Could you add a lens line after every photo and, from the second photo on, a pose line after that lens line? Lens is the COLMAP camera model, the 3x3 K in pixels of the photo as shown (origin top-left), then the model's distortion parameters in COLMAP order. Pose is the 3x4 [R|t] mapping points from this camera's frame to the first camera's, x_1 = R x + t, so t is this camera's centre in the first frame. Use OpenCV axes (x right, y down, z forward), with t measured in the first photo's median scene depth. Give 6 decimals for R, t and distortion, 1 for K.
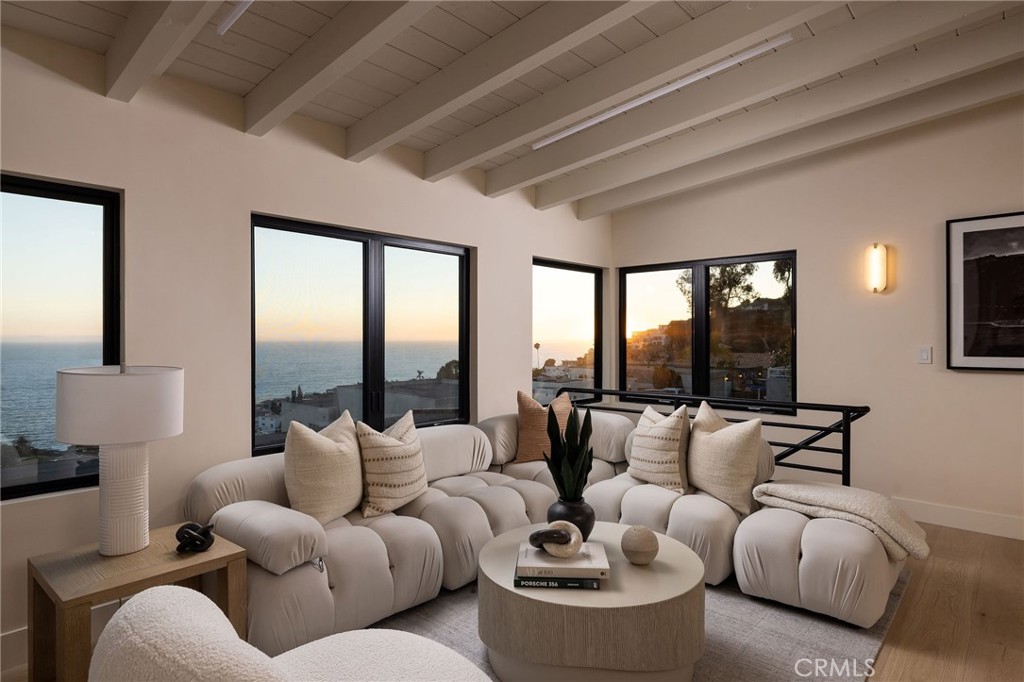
lens RADIAL K [[555.5, 0, 520.0], [0, 555.5, 360.4], [0, 0, 1]] dist [0.011588, -0.000211]
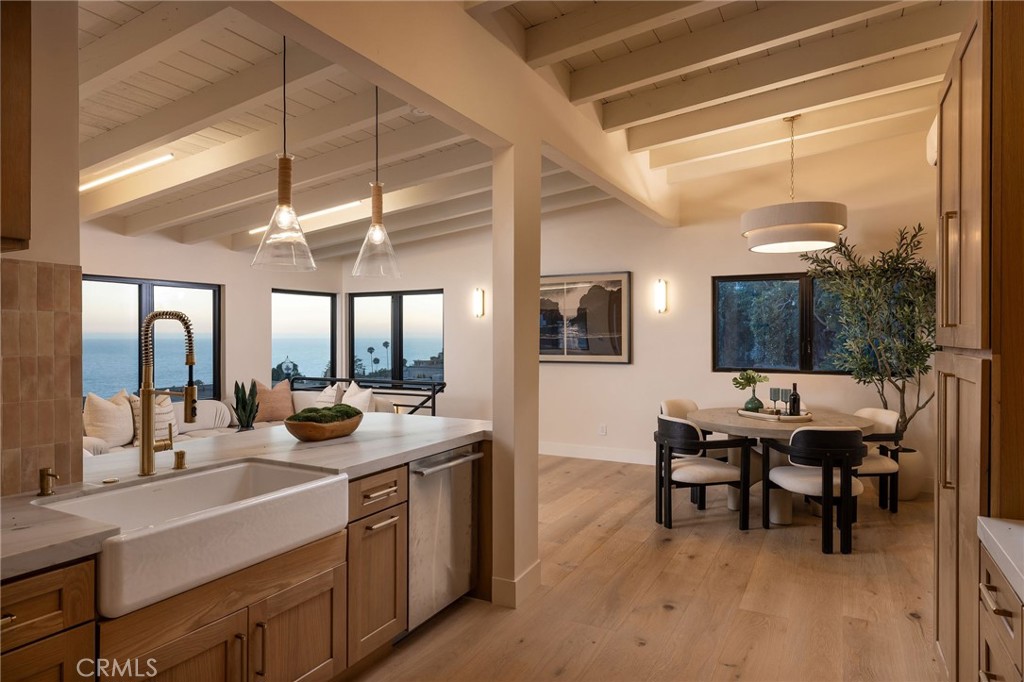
lens RADIAL K [[612.7, 0, 520.0], [0, 612.7, 349.5], [0, 0, 1]] dist [0.008353, 0.000632]
pose [[0.971074, -0.006268, 0.238698, 0.322289], [0.010321, 0.999823, -0.015734, 0.008241], [-0.238558, 0.017743, 0.970966, -0.866303]]
